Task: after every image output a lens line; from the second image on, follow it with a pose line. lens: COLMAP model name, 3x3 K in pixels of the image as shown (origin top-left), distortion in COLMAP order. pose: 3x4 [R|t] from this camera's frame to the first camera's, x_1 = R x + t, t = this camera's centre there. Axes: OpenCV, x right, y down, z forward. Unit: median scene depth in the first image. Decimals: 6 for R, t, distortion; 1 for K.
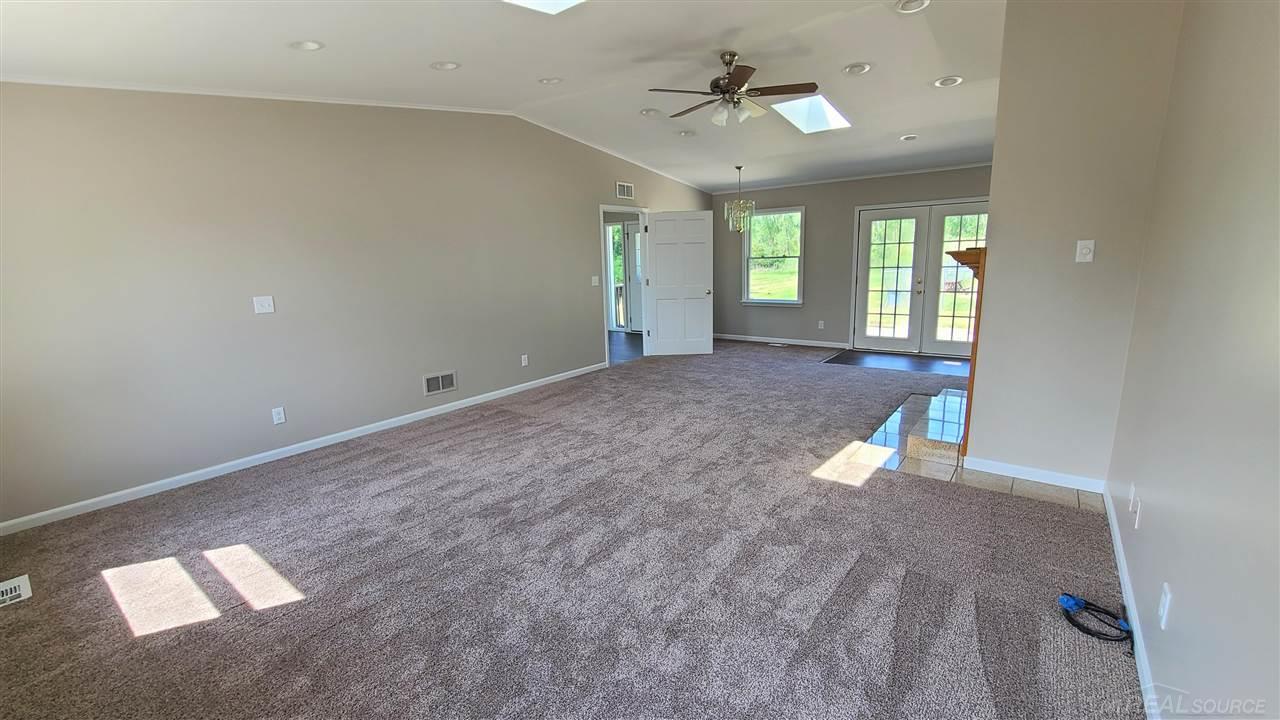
lens RADIAL K [[527.7, 0, 635.0], [0, 527.7, 357.2], [0, 0, 1]] dist [-0.005703, 0.002351]
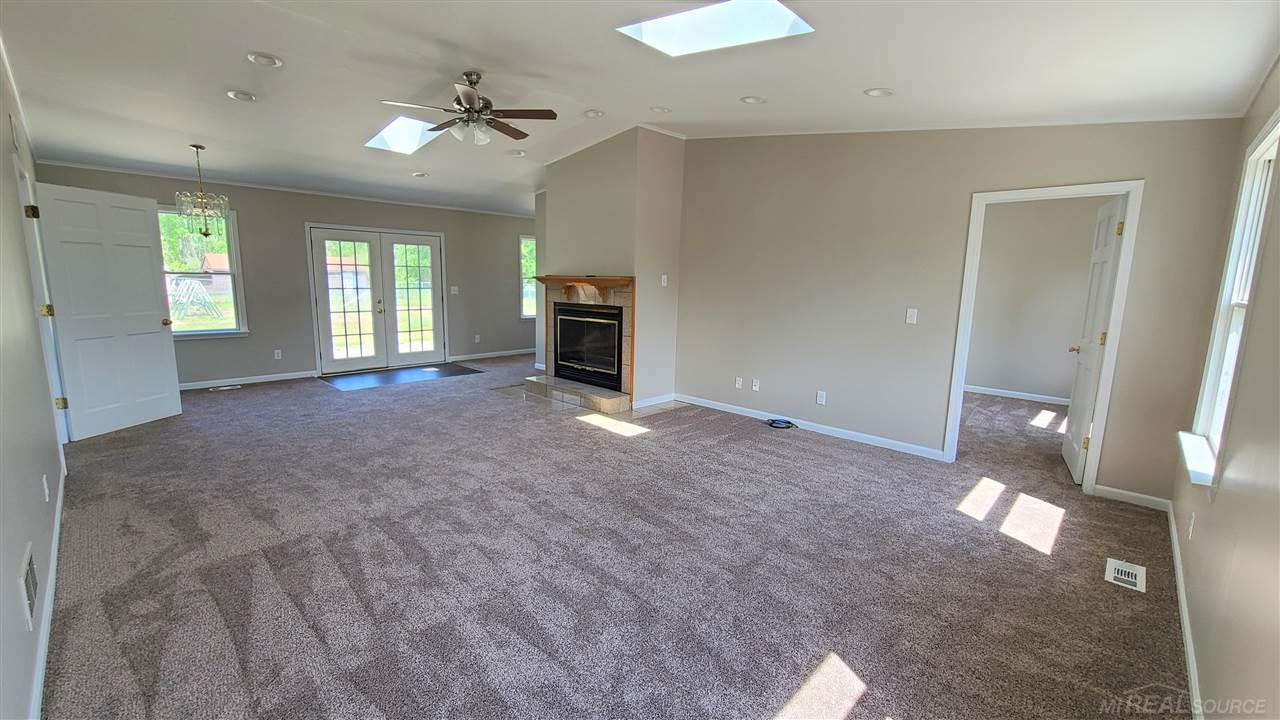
lens RADIAL K [[527.7, 0, 636.3], [0, 527.7, 360.0], [0, 0, 1]] dist [-0.005703, 0.002351]
pose [[0.105891, -0.122048, 0.986859, -0.683956], [0.161372, 0.981393, 0.104056, -0.077137], [-0.981196, 0.148233, 0.123616, 0.527509]]
